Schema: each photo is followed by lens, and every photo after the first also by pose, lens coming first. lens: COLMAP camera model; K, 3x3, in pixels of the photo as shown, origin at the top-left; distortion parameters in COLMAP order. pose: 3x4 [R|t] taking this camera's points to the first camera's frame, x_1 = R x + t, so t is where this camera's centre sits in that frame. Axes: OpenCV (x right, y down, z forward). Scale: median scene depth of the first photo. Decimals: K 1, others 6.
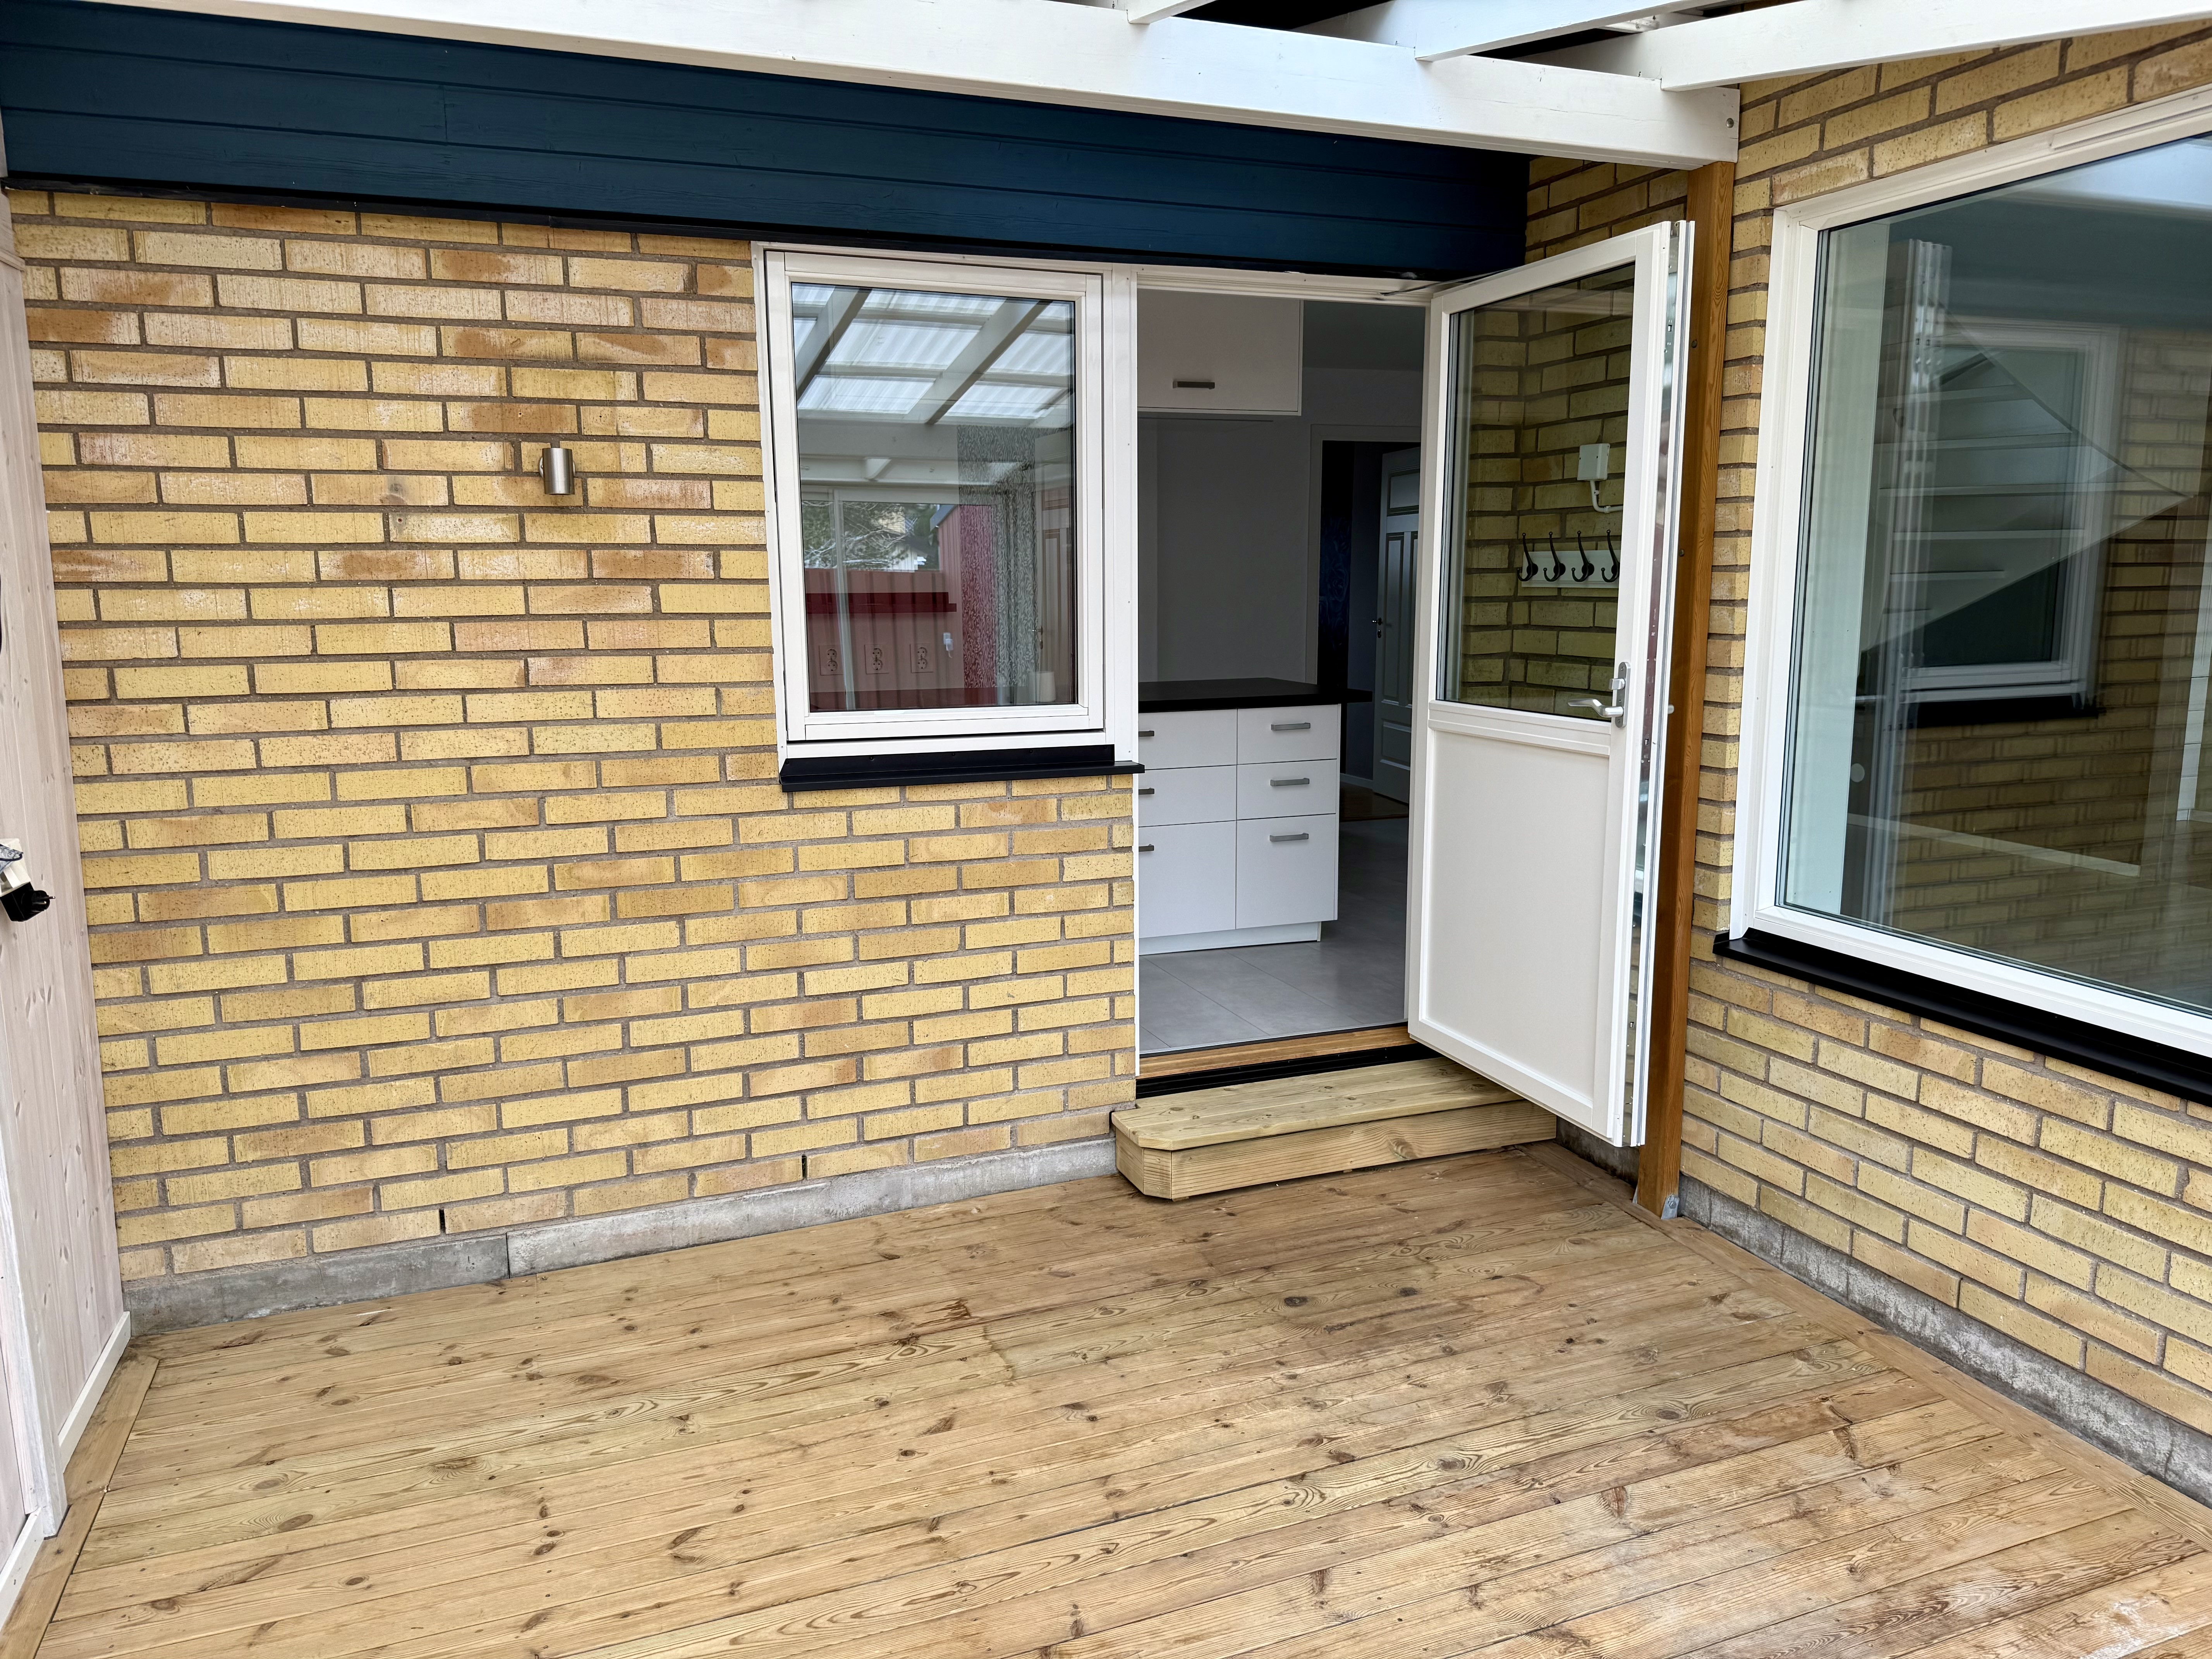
lens RADIAL K [[1541.5, 0, 1113.9], [0, 1541.5, 835.3], [0, 0, 1]] dist [0.026312, -0.029114]
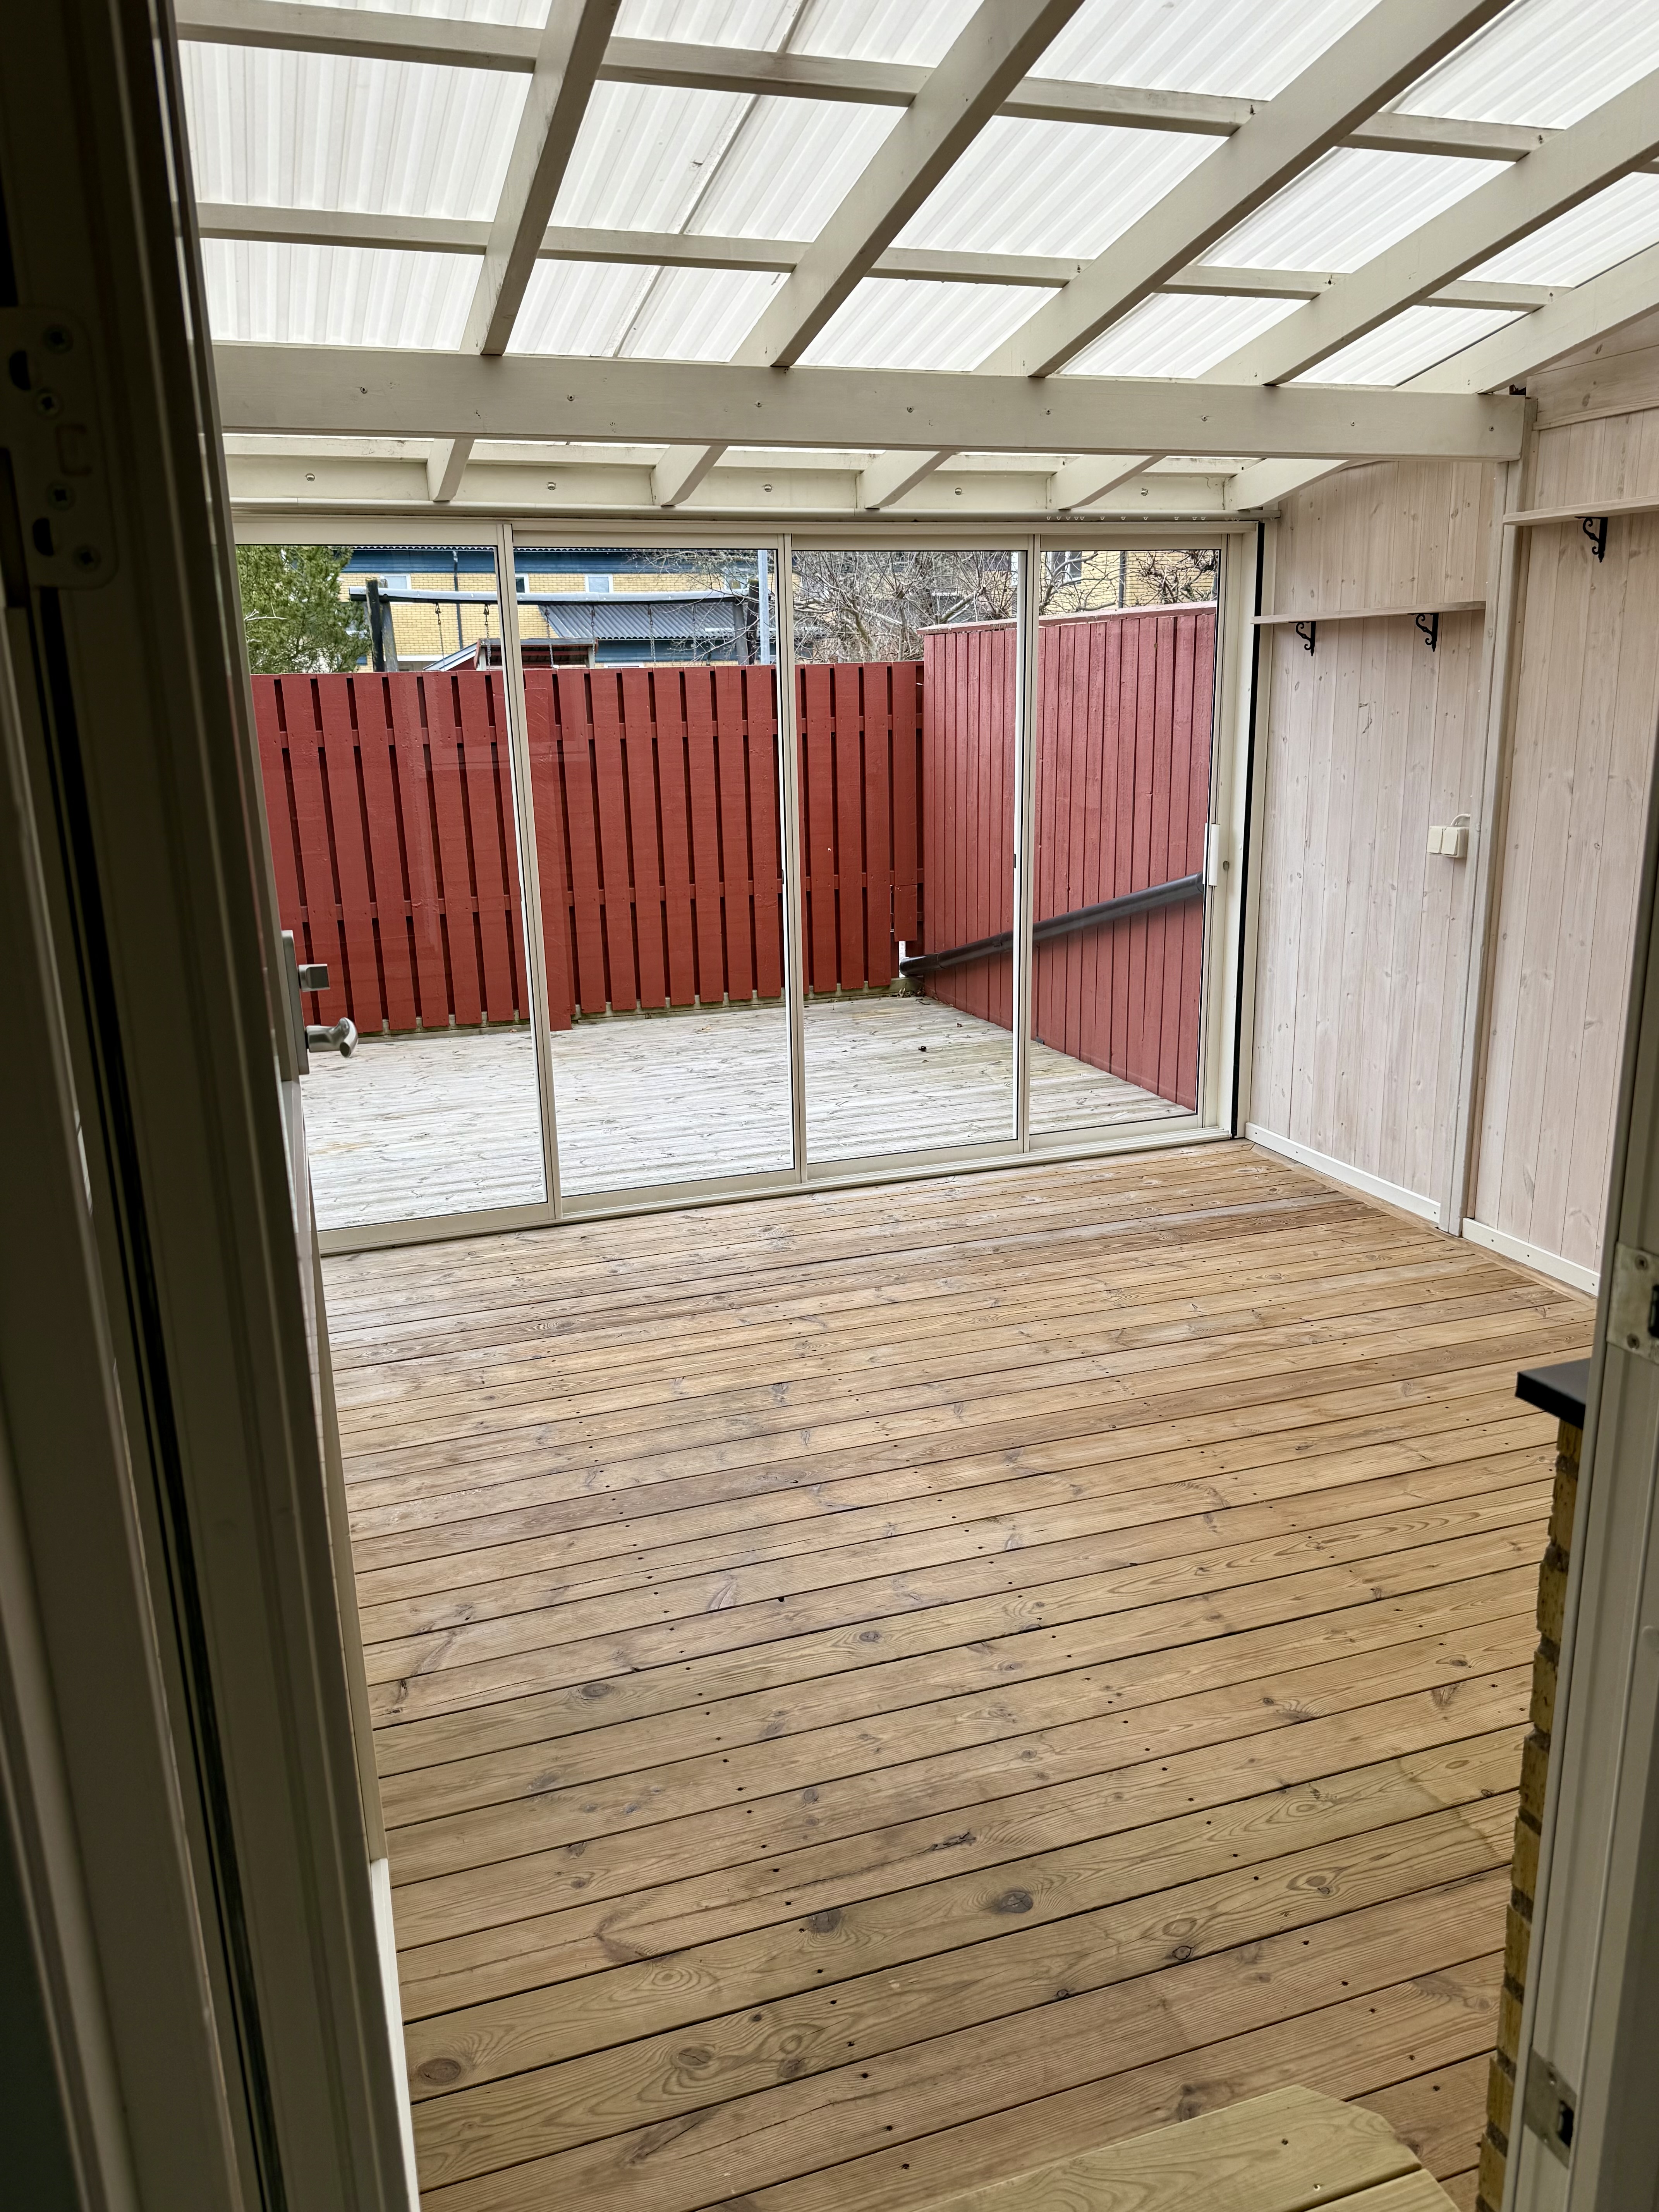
lens RADIAL K [[1624.1, 0, 835.4], [0, 1624.1, 1114.0], [0, 0, 1]] dist [0.034423, -0.032414]
pose [[-0.999318, 0.013145, 0.034514, 0.168530], [0.026201, 0.910952, 0.411680, -0.260540], [-0.026029, 0.412304, -0.910675, 1.512058]]
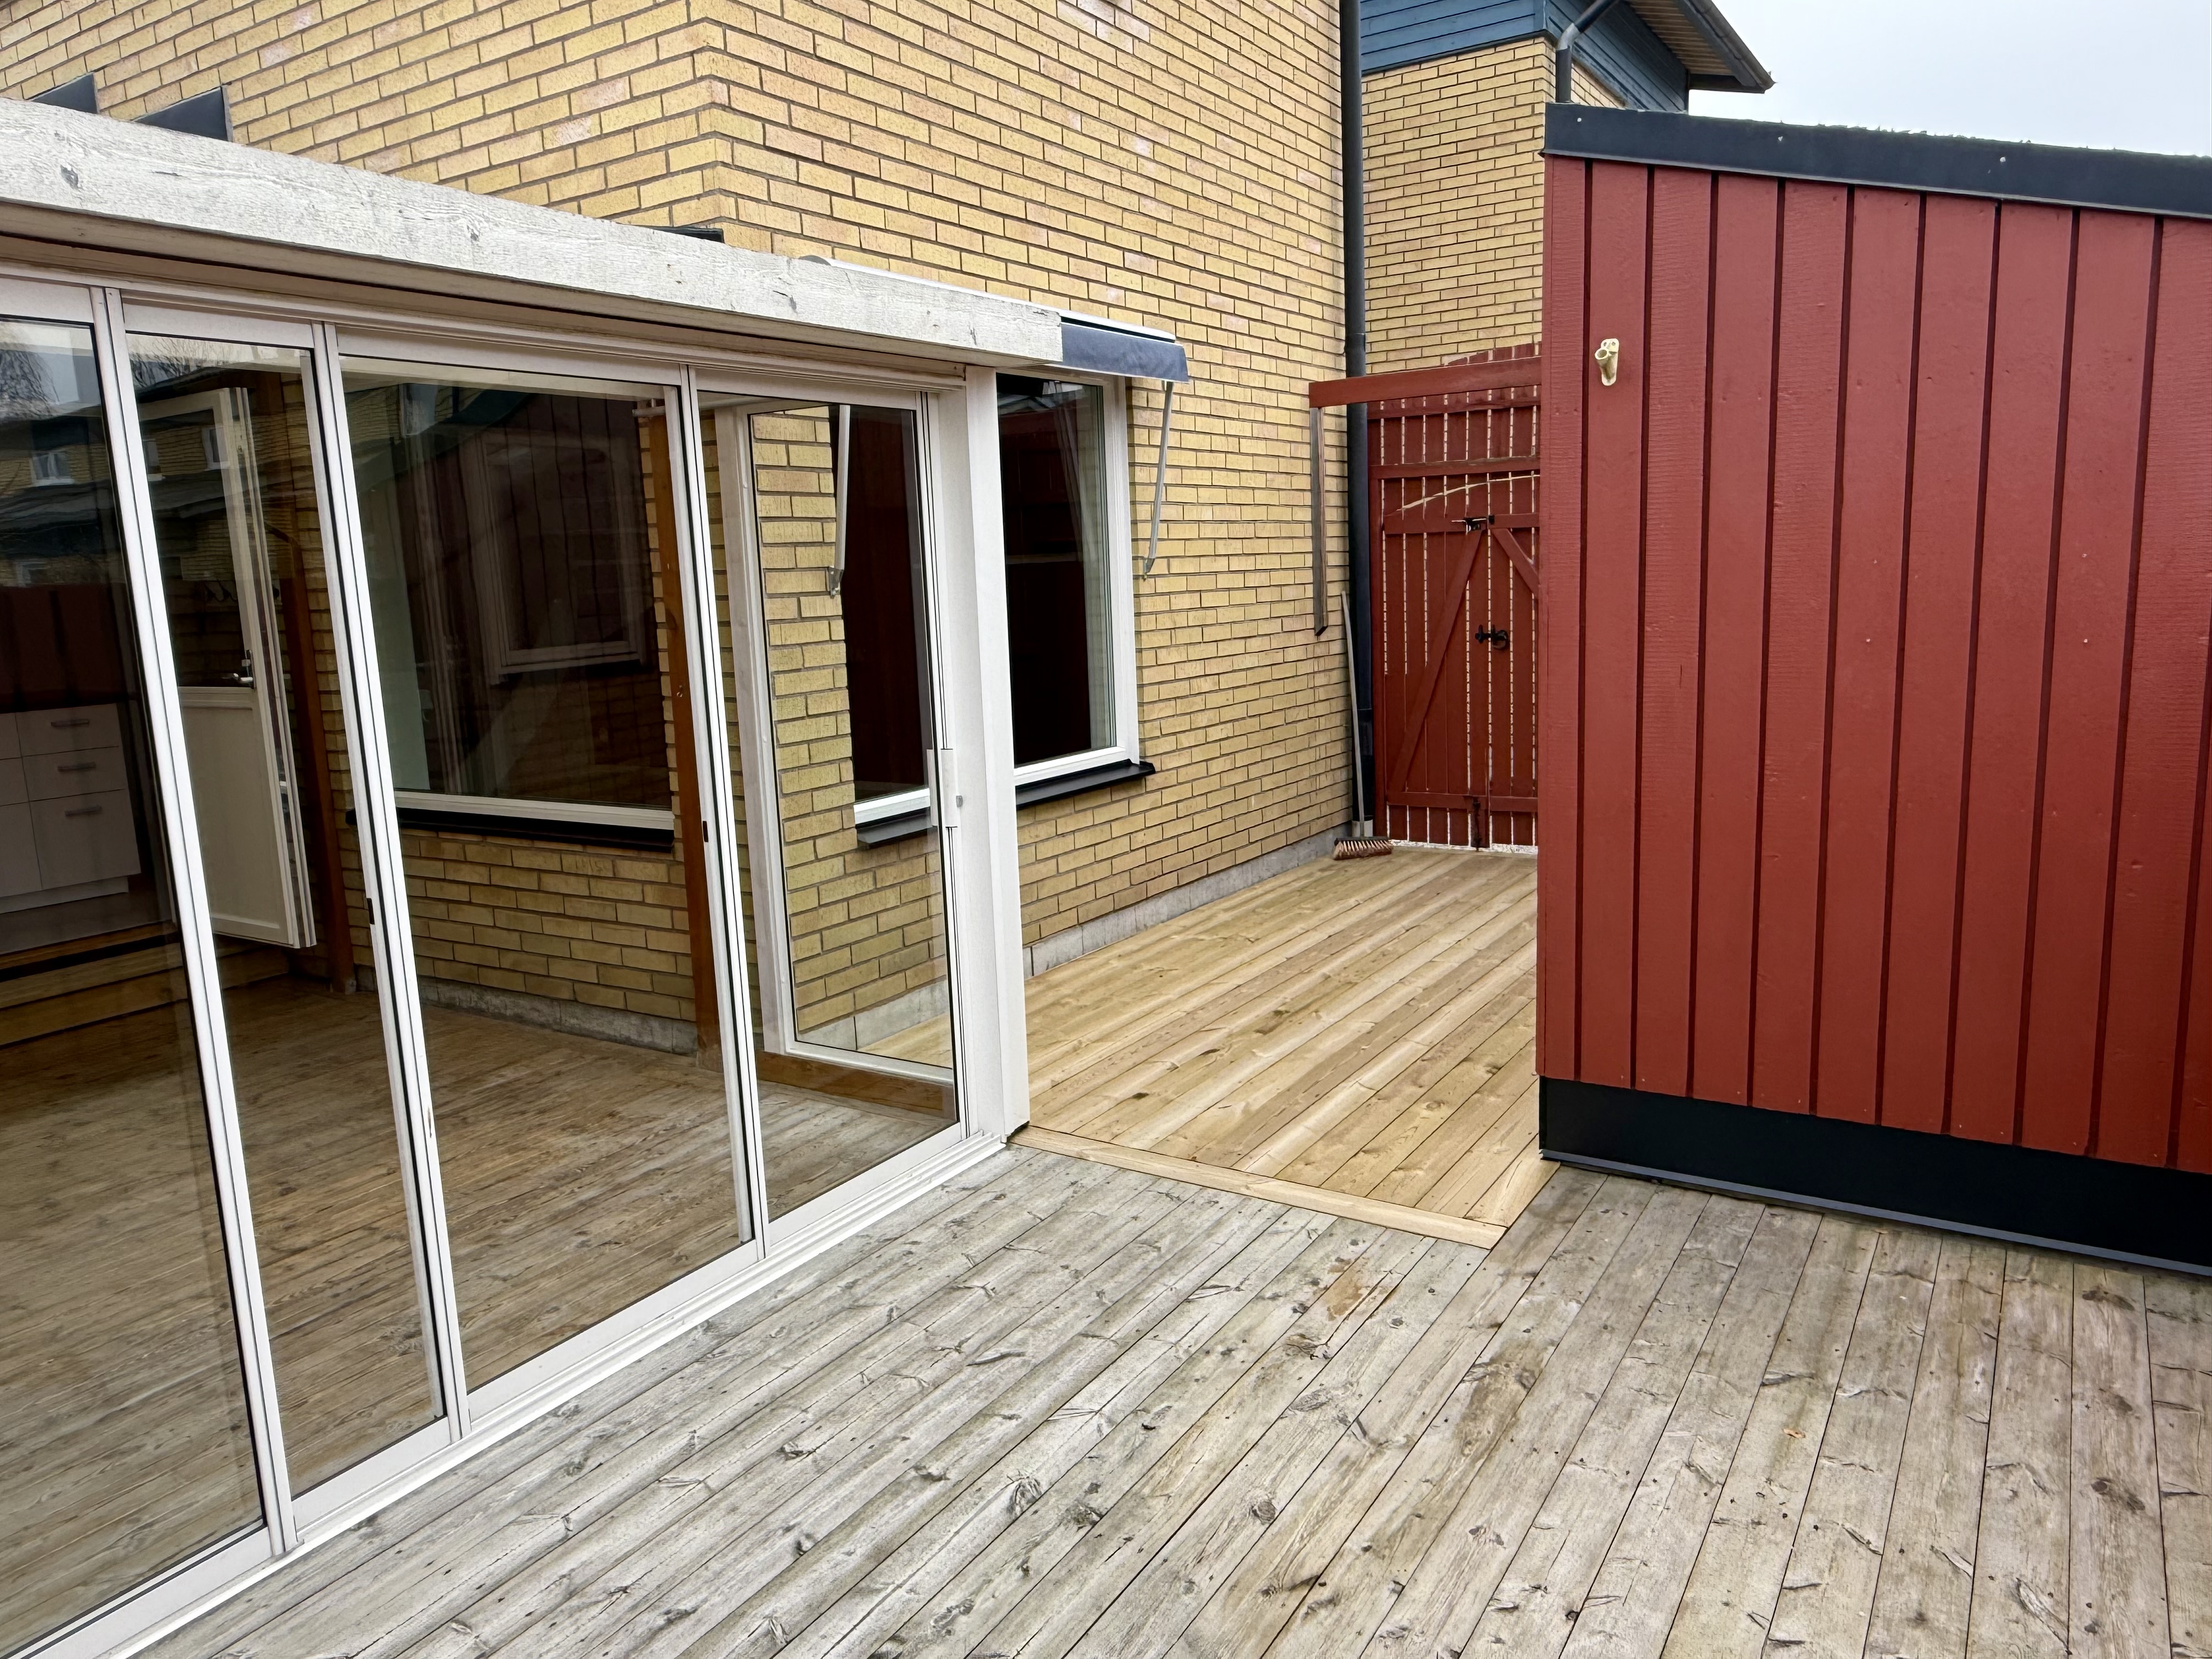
lens RADIAL K [[1541.5, 0, 1118.2], [0, 1541.5, 816.0], [0, 0, 1]] dist [0.026312, -0.029114]
pose [[0.802687, -0.119866, 0.584231, 0.093419], [0.132051, 0.991001, 0.021895, 0.156289], [-0.581598, 0.059573, 0.811292, -0.903304]]
